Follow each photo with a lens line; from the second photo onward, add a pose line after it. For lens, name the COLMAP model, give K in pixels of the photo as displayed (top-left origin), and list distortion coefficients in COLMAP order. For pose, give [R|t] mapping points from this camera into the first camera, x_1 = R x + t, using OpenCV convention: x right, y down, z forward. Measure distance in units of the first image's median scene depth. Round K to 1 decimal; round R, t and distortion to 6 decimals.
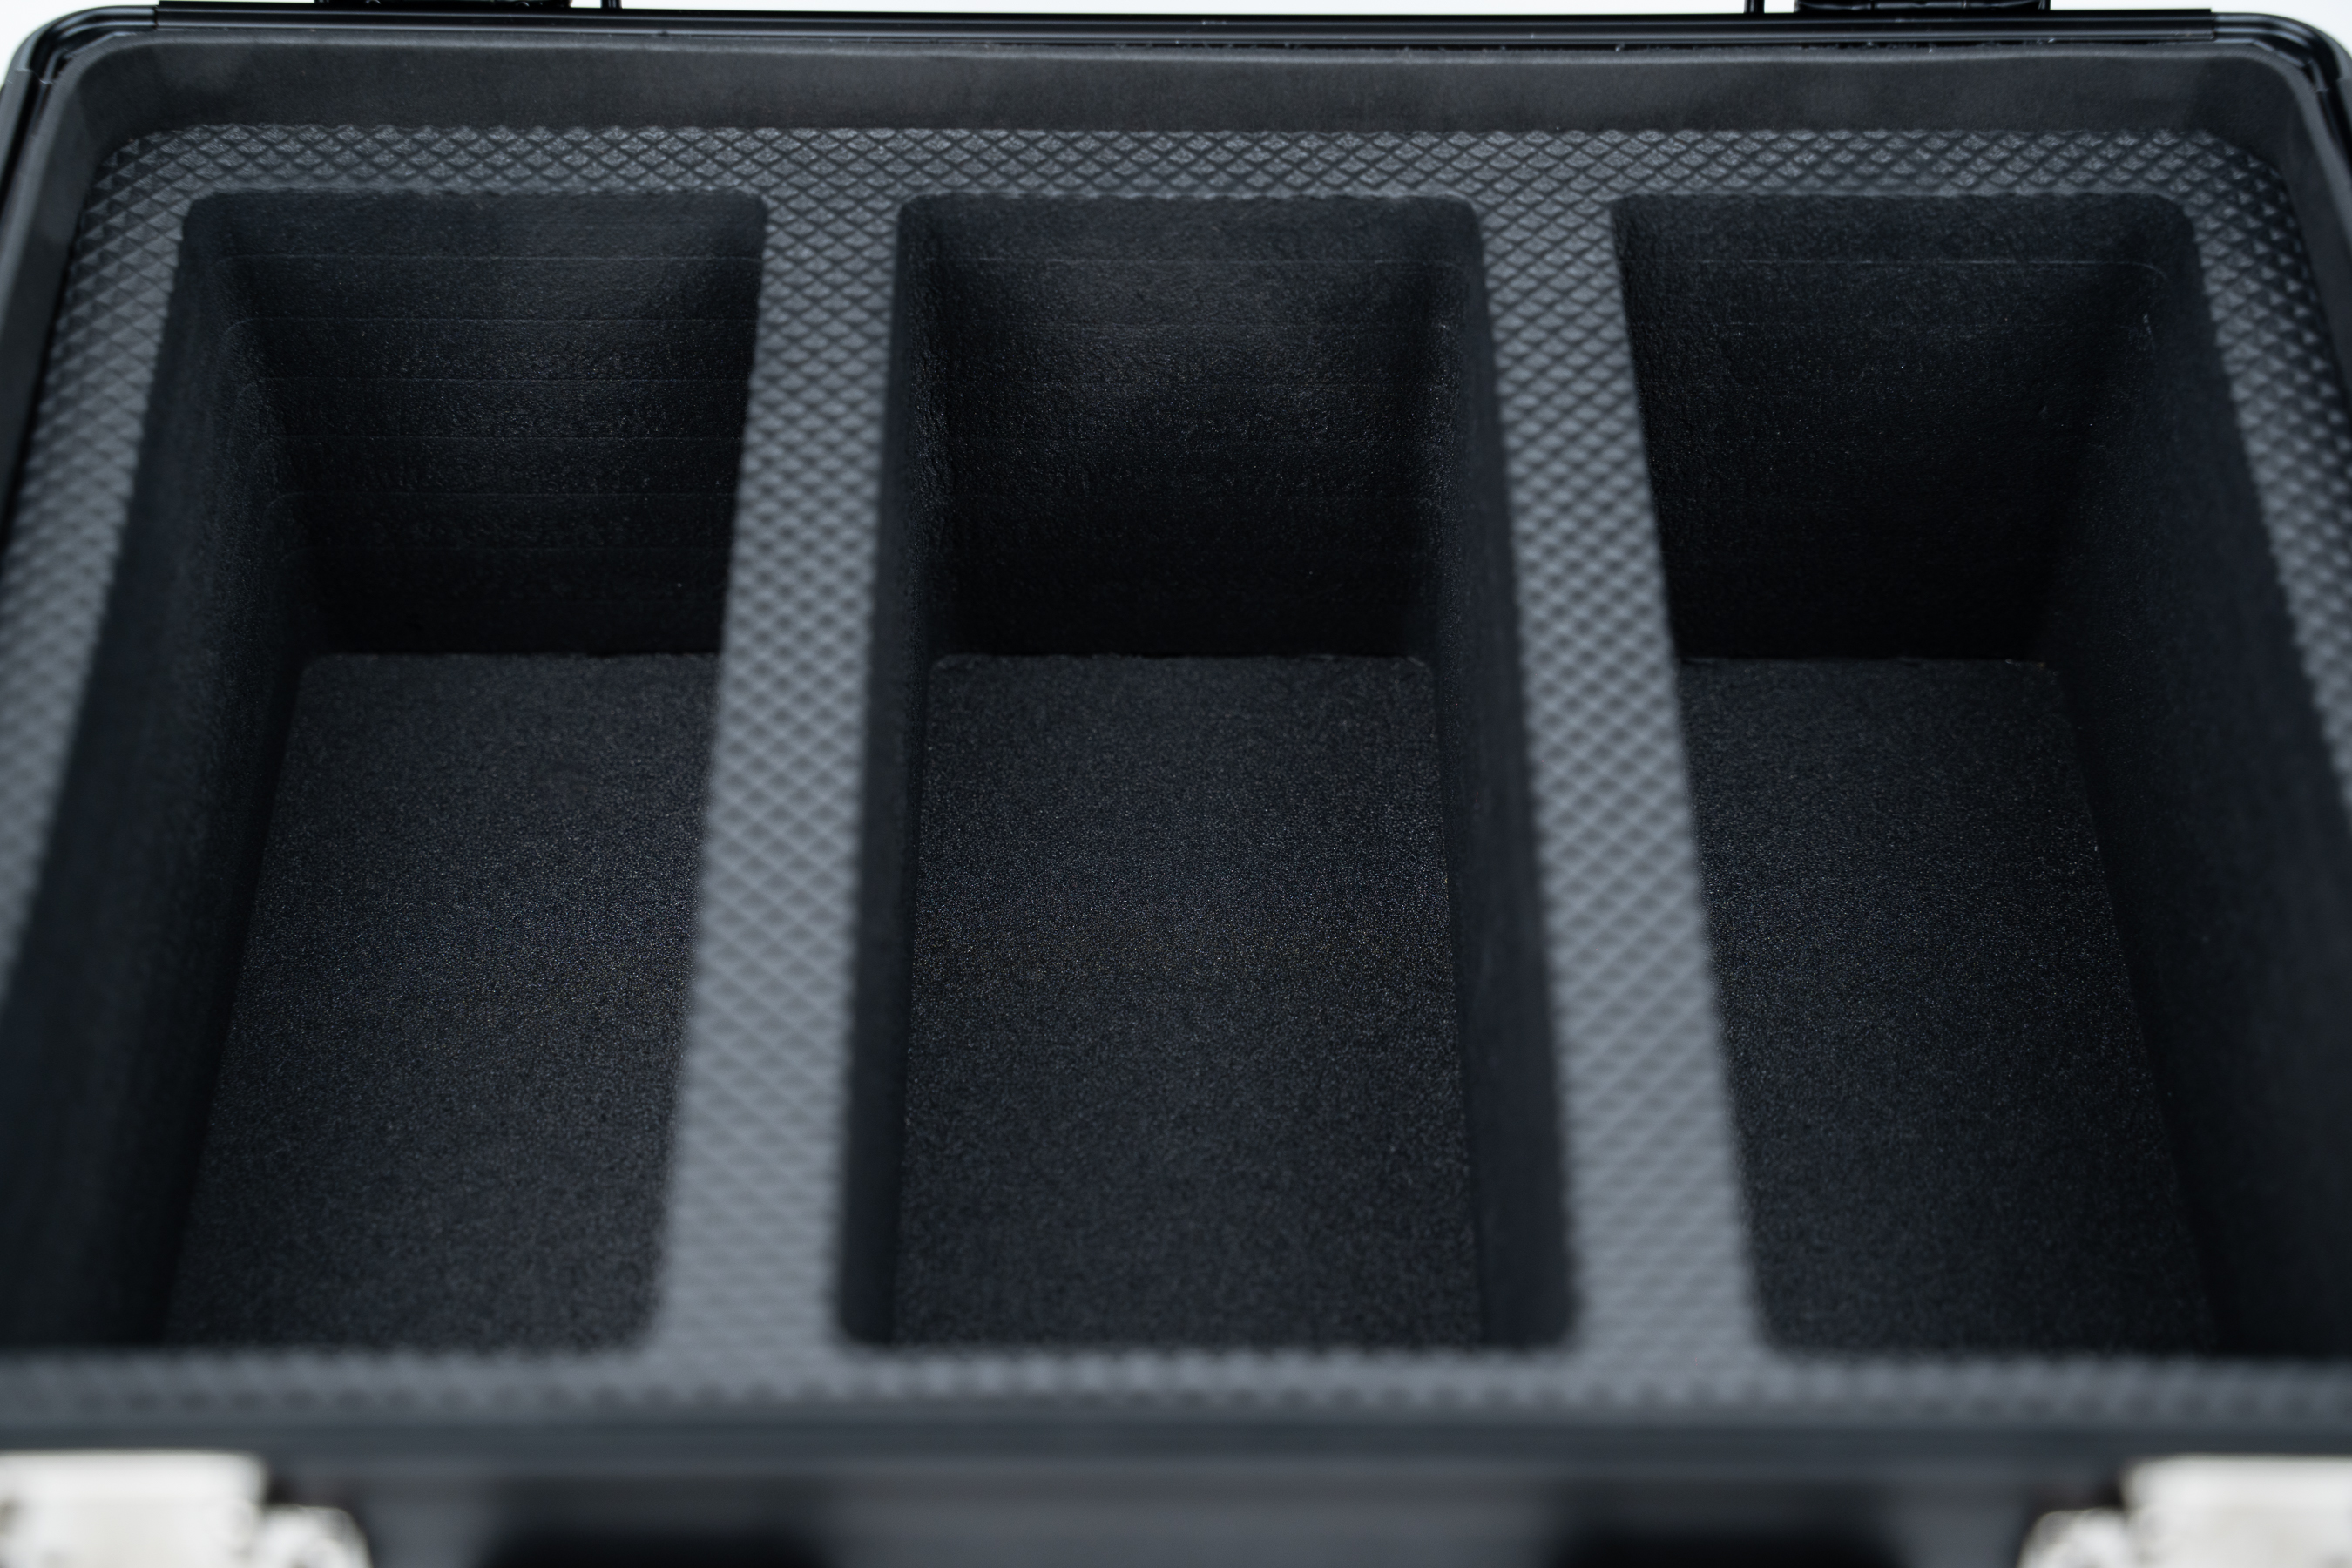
lens RADIAL K [[3722.4, 0, 1172.9], [0, 3722.4, 778.2], [0, 0, 1]] dist [0.344056, 0.000000]
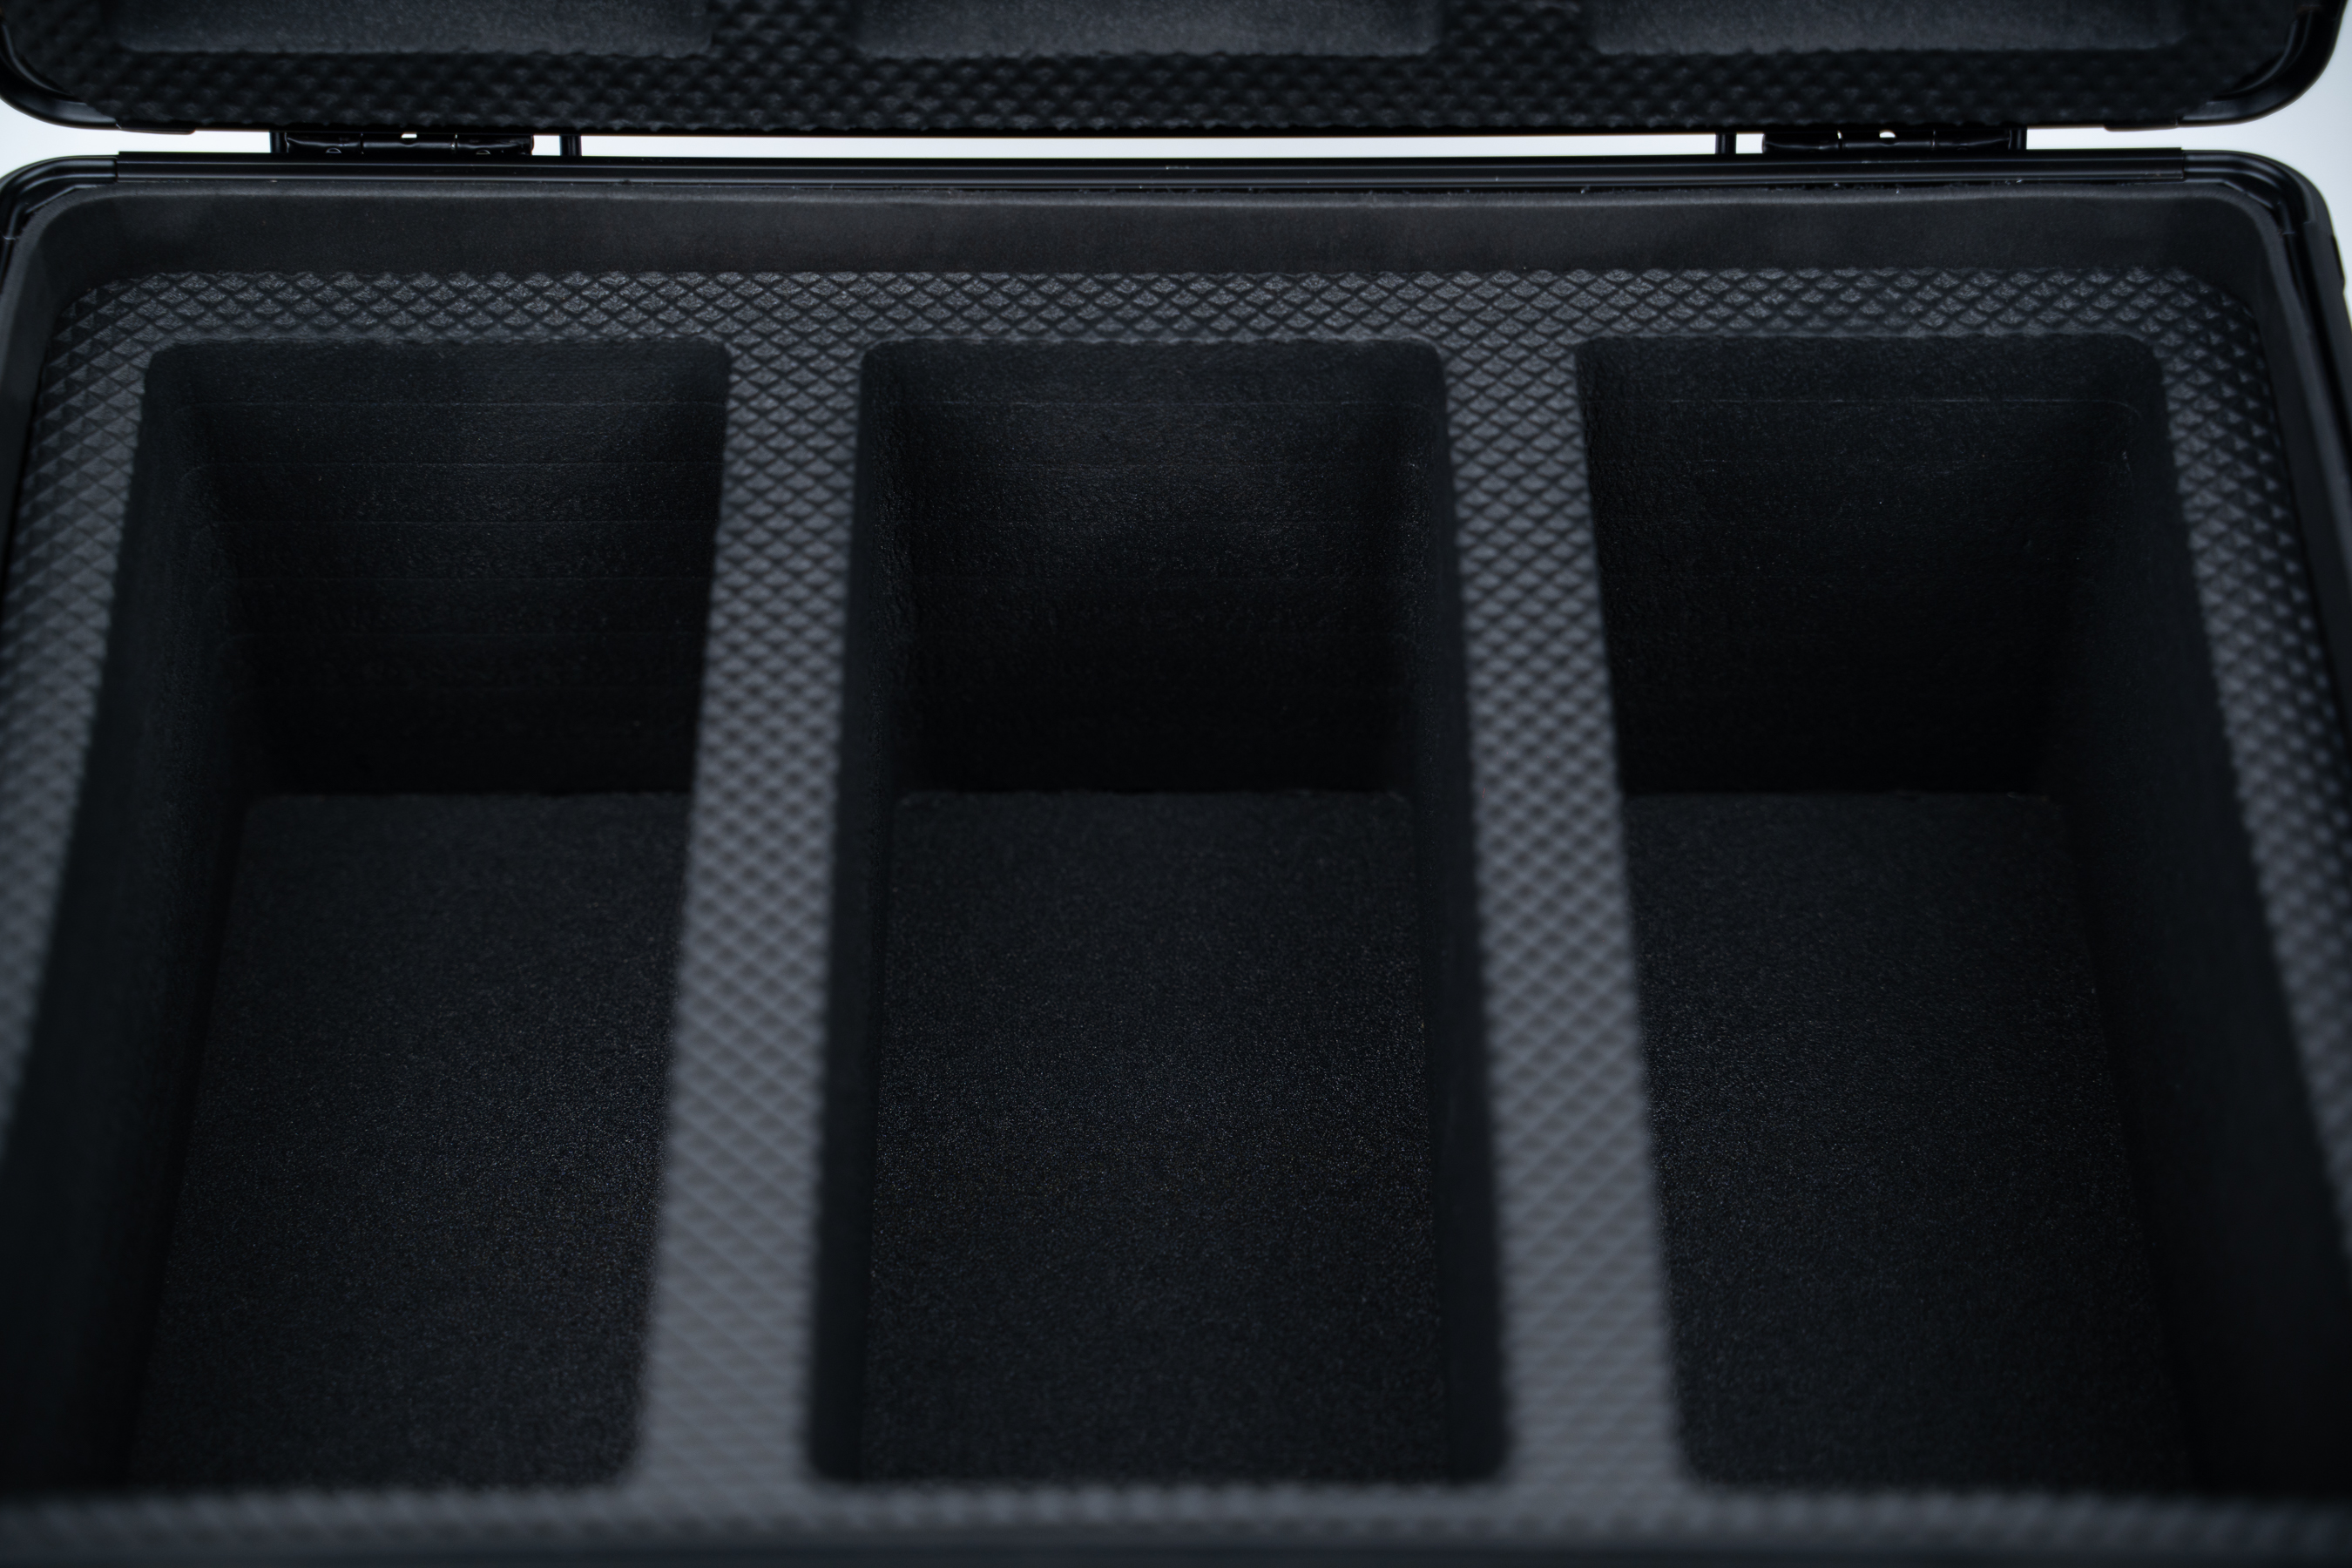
lens RADIAL K [[4831.7, 0, 1176.3], [0, 4831.7, 790.6], [0, 0, 1]] dist [0.574302, 0.000000]
pose [[0.999980, -0.003645, -0.005236, 0.016794], [0.003587, 0.999932, -0.011061, -0.021220], [0.005276, 0.011042, 0.999925, -0.289344]]
